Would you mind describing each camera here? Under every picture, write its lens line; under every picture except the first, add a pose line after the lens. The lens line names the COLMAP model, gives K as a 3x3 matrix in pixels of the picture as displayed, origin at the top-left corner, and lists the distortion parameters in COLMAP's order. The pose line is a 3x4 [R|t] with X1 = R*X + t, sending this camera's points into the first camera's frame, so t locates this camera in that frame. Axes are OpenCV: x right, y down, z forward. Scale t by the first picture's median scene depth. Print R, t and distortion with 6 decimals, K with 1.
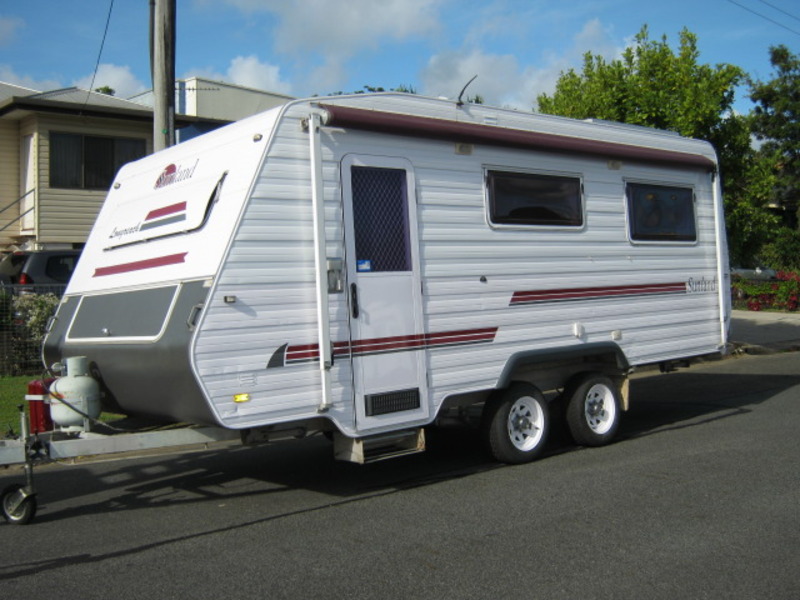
lens RADIAL K [[877.1, 0, 400.0], [0, 877.1, 300.0], [0, 0, 1]] dist [-0.078387, 0.001247]
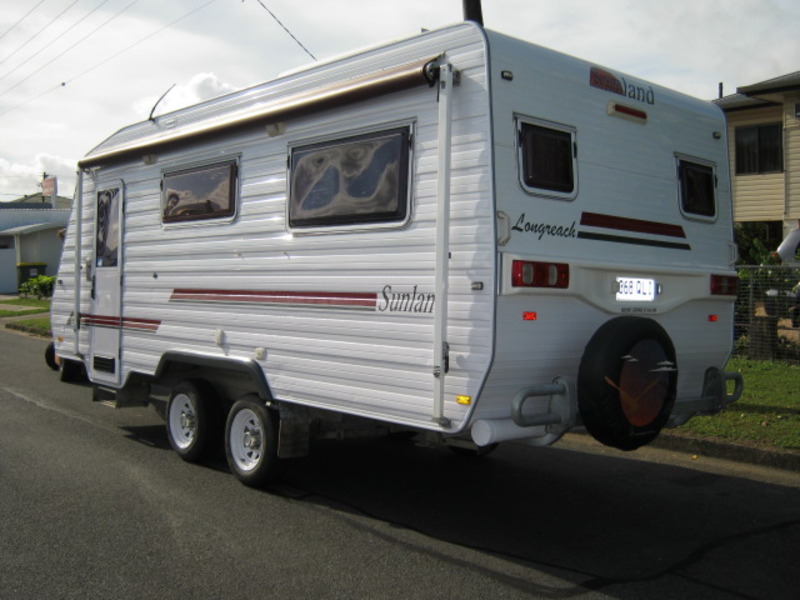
lens RADIAL K [[877.1, 0, 400.0], [0, 877.1, 300.0], [0, 0, 1]] dist [-0.078387, 0.001247]
pose [[-0.007896, 0.061660, -0.998066, 1.256898], [-0.023213, 0.997817, 0.061828, -0.071762], [0.999699, 0.023656, -0.006447, 1.393181]]
